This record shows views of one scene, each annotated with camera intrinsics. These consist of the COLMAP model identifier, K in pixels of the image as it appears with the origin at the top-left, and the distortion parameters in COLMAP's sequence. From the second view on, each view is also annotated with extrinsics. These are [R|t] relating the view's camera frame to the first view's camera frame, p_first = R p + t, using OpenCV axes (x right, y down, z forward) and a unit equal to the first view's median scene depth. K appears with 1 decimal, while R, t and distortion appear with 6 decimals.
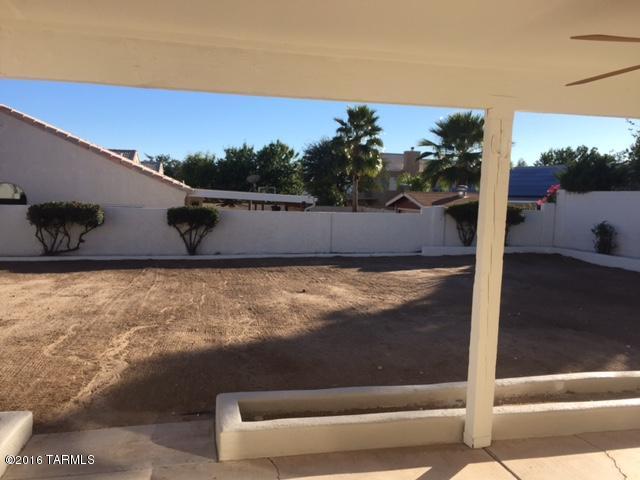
lens RADIAL K [[548.0, 0, 320.0], [0, 548.0, 240.0], [0, 0, 1]] dist [0.033811, -0.005927]
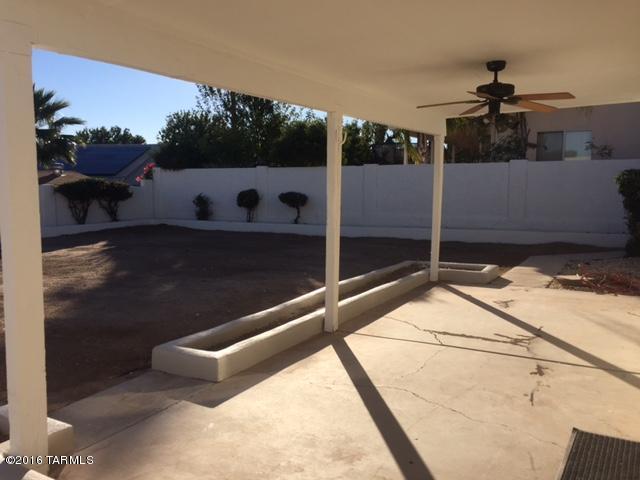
lens RADIAL K [[548.0, 0, 320.0], [0, 548.0, 240.0], [0, 0, 1]] dist [0.033811, -0.005927]
pose [[0.675511, -0.104929, 0.729846, -0.170082], [0.077183, 0.994448, 0.071533, 0.001403], [-0.733299, 0.008010, 0.679859, -0.004663]]
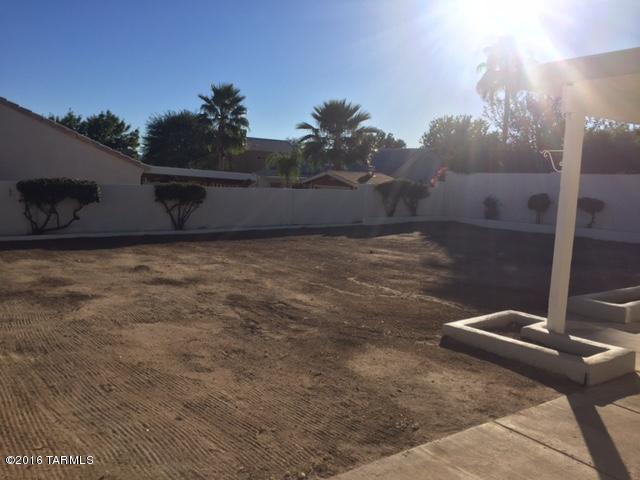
lens RADIAL K [[536.9, 0, 316.9], [0, 536.9, 260.7], [0, 0, 1]] dist [0.043650, -0.001235]
pose [[0.920003, -0.051560, 0.388506, -0.348320], [0.018601, 0.995936, 0.088126, 0.000404], [-0.391471, -0.073850, 0.917222, -0.051815]]
